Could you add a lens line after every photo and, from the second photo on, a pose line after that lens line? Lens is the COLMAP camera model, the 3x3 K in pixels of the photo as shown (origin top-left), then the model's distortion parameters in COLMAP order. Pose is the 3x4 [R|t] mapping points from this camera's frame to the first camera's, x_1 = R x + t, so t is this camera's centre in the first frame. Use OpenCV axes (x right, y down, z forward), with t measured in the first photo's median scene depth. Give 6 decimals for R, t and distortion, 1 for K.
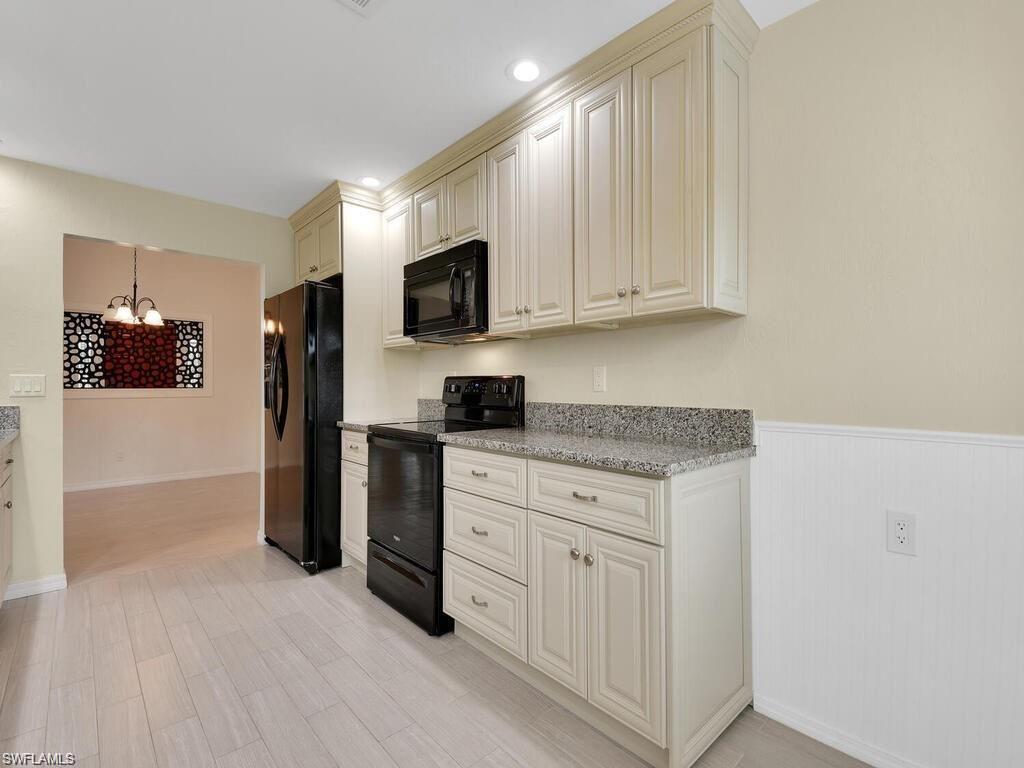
lens RADIAL K [[475.1, 0, 516.6], [0, 475.1, 386.0], [0, 0, 1]] dist [0.048804, -0.010552]
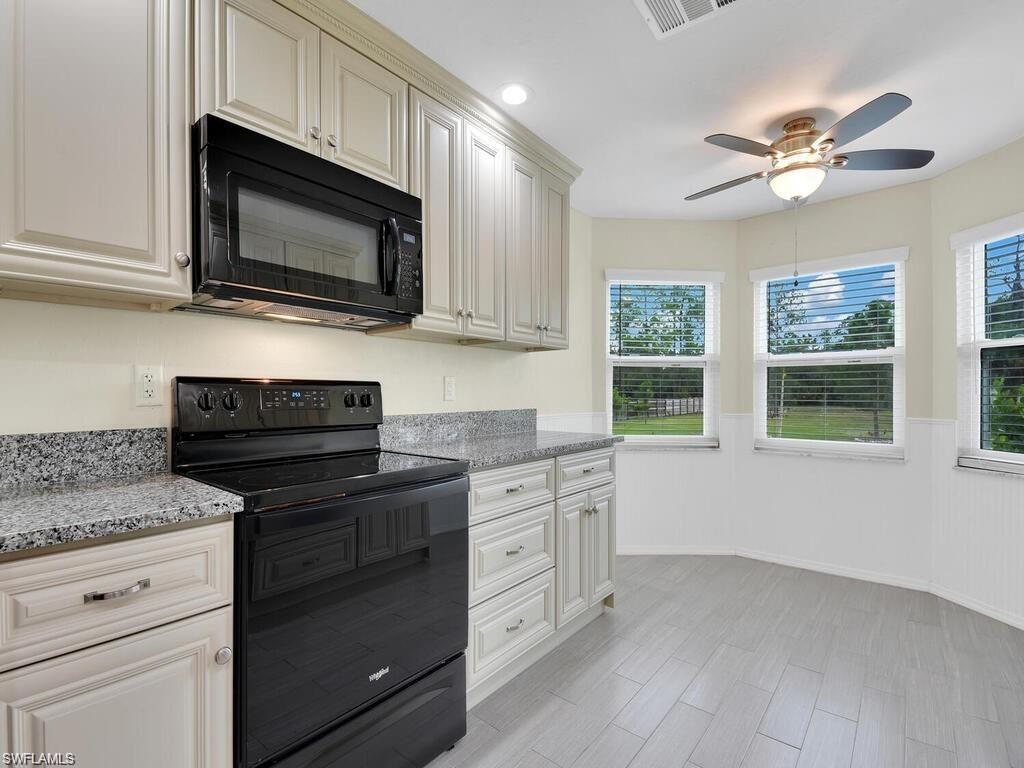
lens RADIAL K [[526.5, 0, 512.9], [0, 526.5, 390.1], [0, 0, 1]] dist [0.067607, 0.000175]
pose [[-0.186869, 0.006135, 0.982366, -1.041942], [0.001925, 0.999981, -0.005879, -0.003902], [-0.982383, 0.000793, -0.186877, 1.131977]]
